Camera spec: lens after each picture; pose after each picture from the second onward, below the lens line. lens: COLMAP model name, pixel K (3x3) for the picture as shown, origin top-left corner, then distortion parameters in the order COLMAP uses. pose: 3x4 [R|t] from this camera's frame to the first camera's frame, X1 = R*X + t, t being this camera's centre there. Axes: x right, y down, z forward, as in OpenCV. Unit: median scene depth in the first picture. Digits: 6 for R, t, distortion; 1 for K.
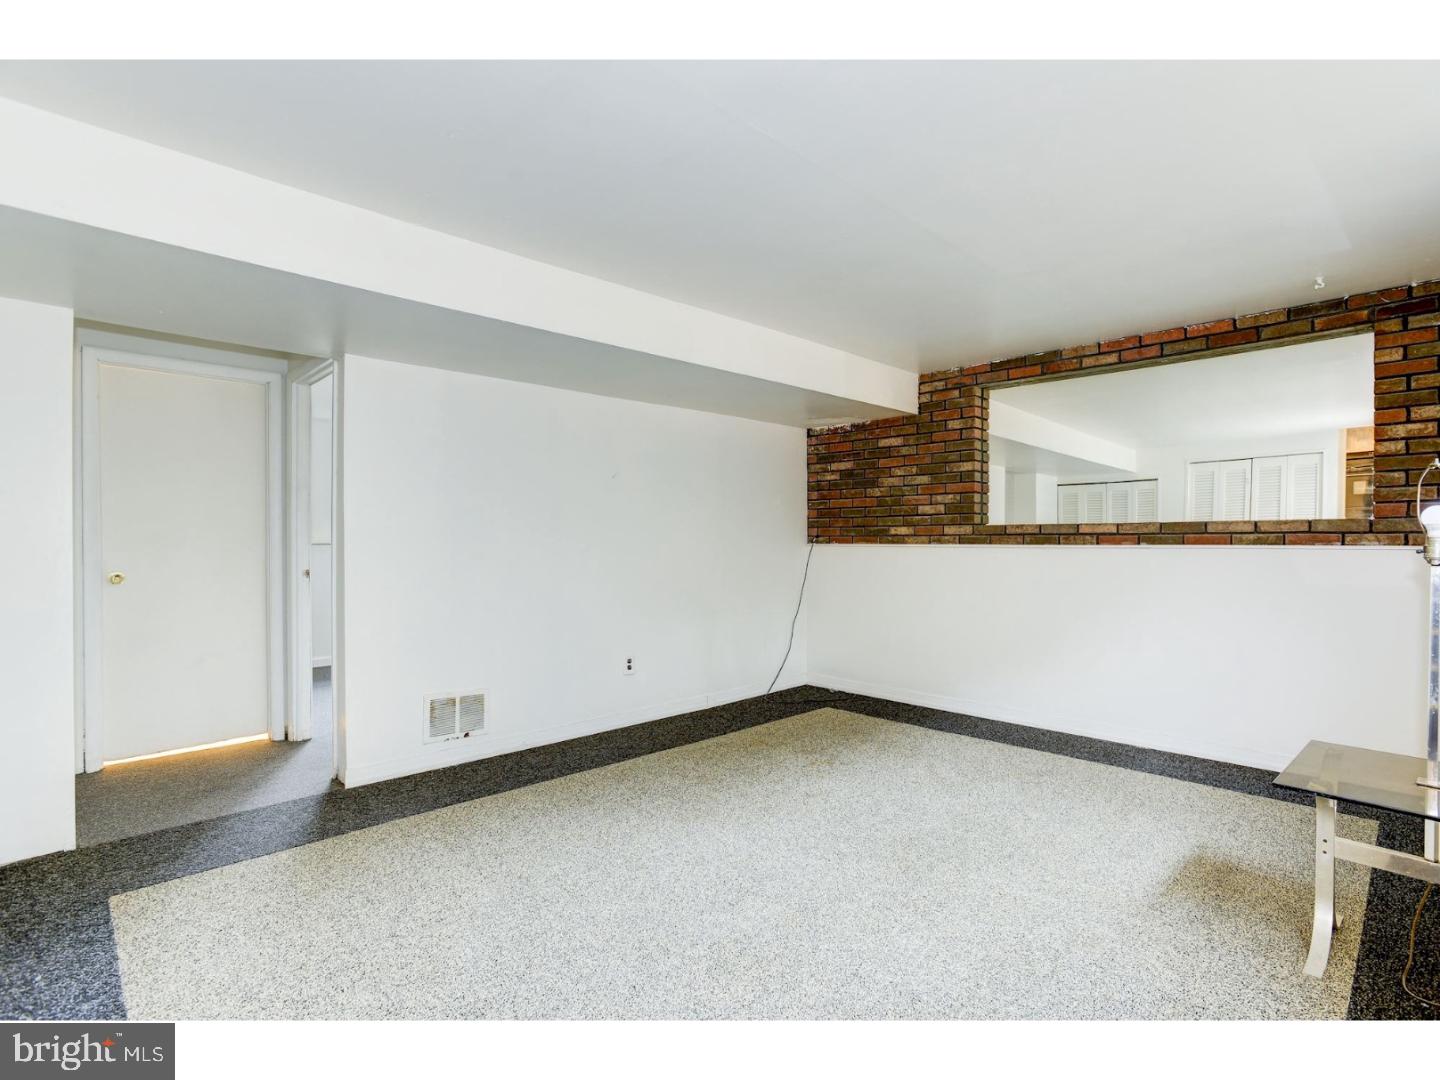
lens RADIAL K [[711.5, 0, 720.0], [0, 711.5, 540.0], [0, 0, 1]] dist [-0.051559, 0.028423]
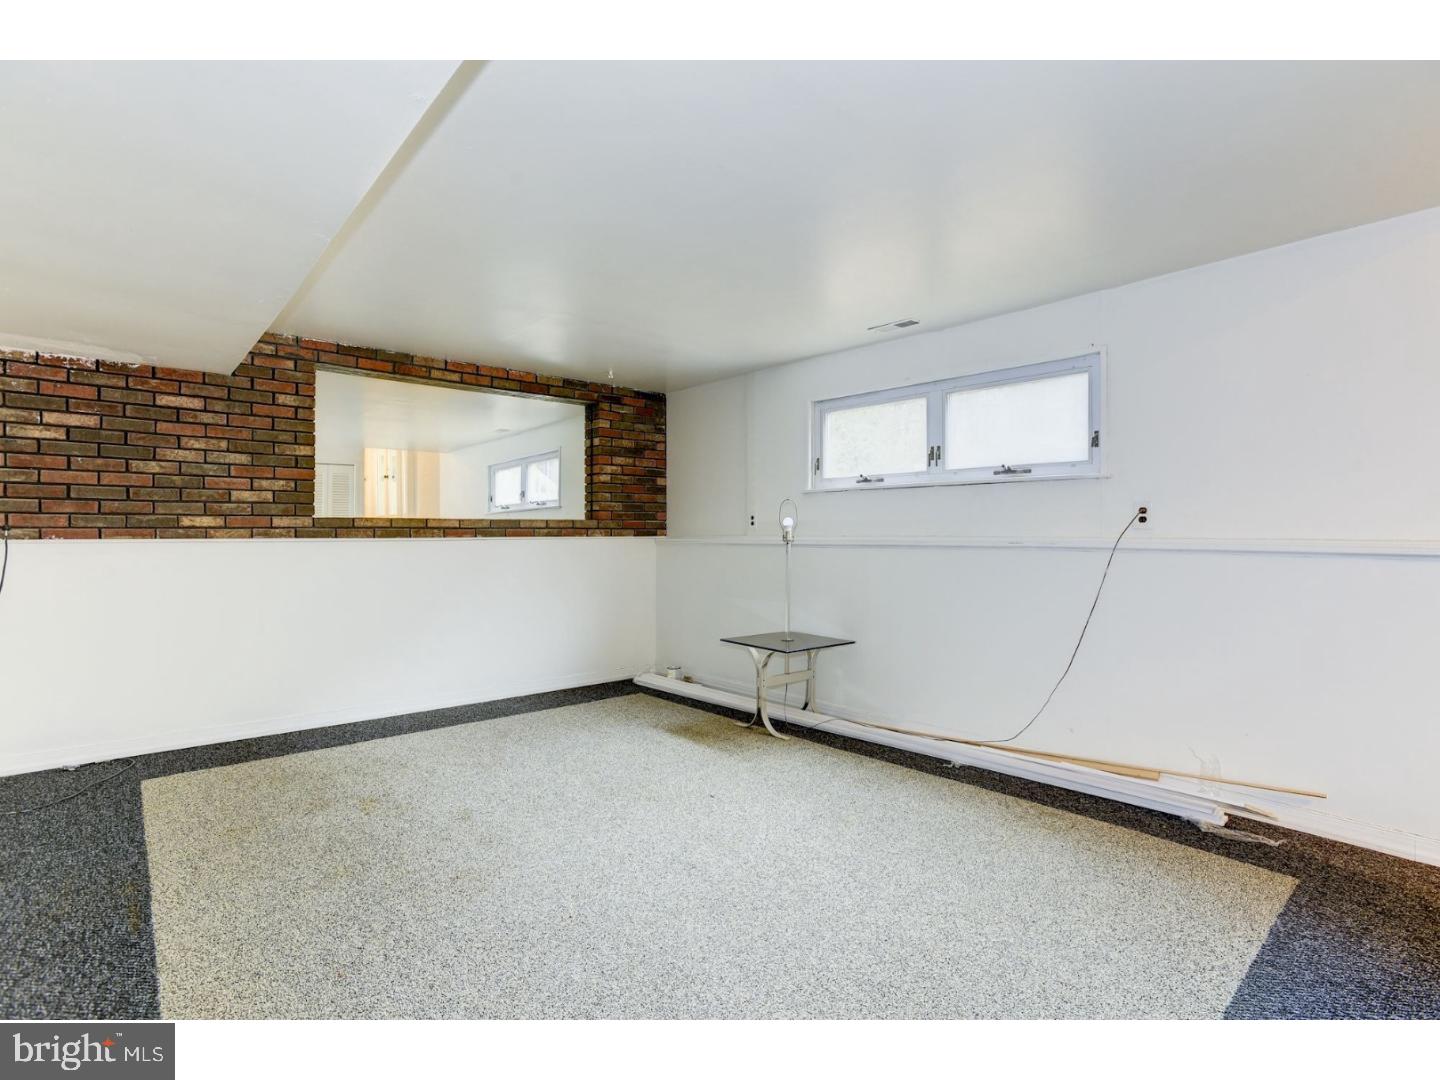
lens RADIAL K [[702.4, 0, 743.3], [0, 702.4, 541.1], [0, 0, 1]] dist [-0.052746, 0.026944]
pose [[0.032902, -0.011394, 0.999394, -0.508819], [0.000495, 0.999935, 0.011383, 0.000072], [-0.999458, 0.000120, 0.032906, 0.426495]]
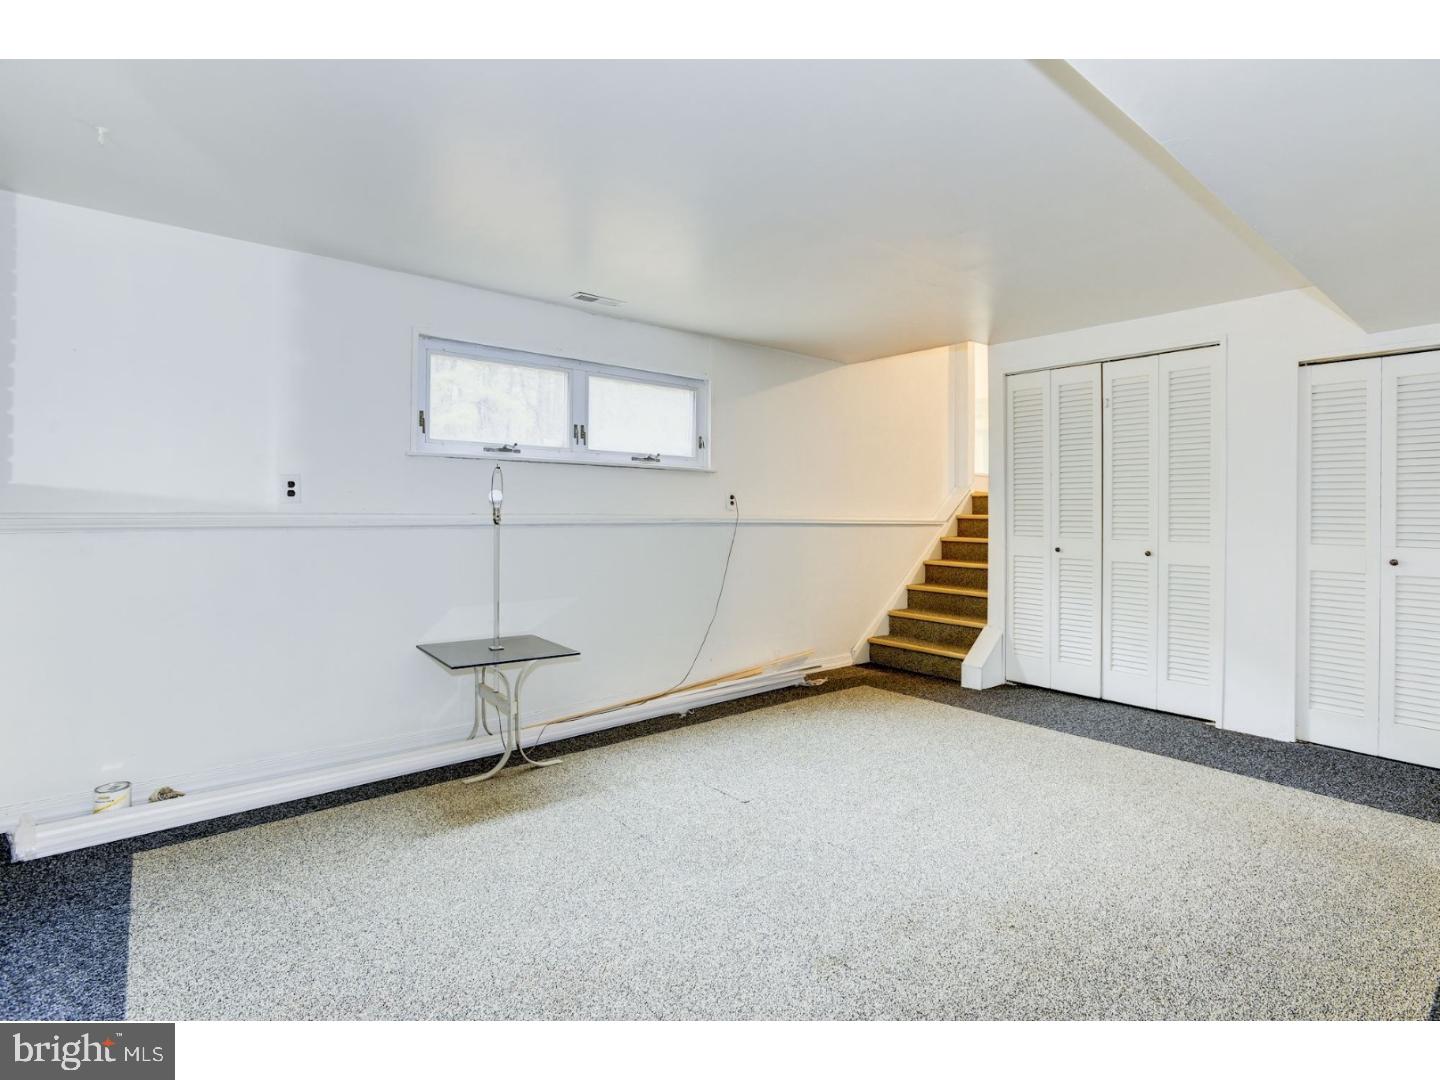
lens RADIAL K [[706.4, 0, 712.6], [0, 706.4, 511.4], [0, 0, 1]] dist [-0.053319, 0.026004]
pose [[-0.995167, -0.009484, 0.097738, 0.123664], [-0.009396, 0.999955, 0.001358, -0.002267], [-0.097746, 0.000434, -0.995211, 1.085088]]
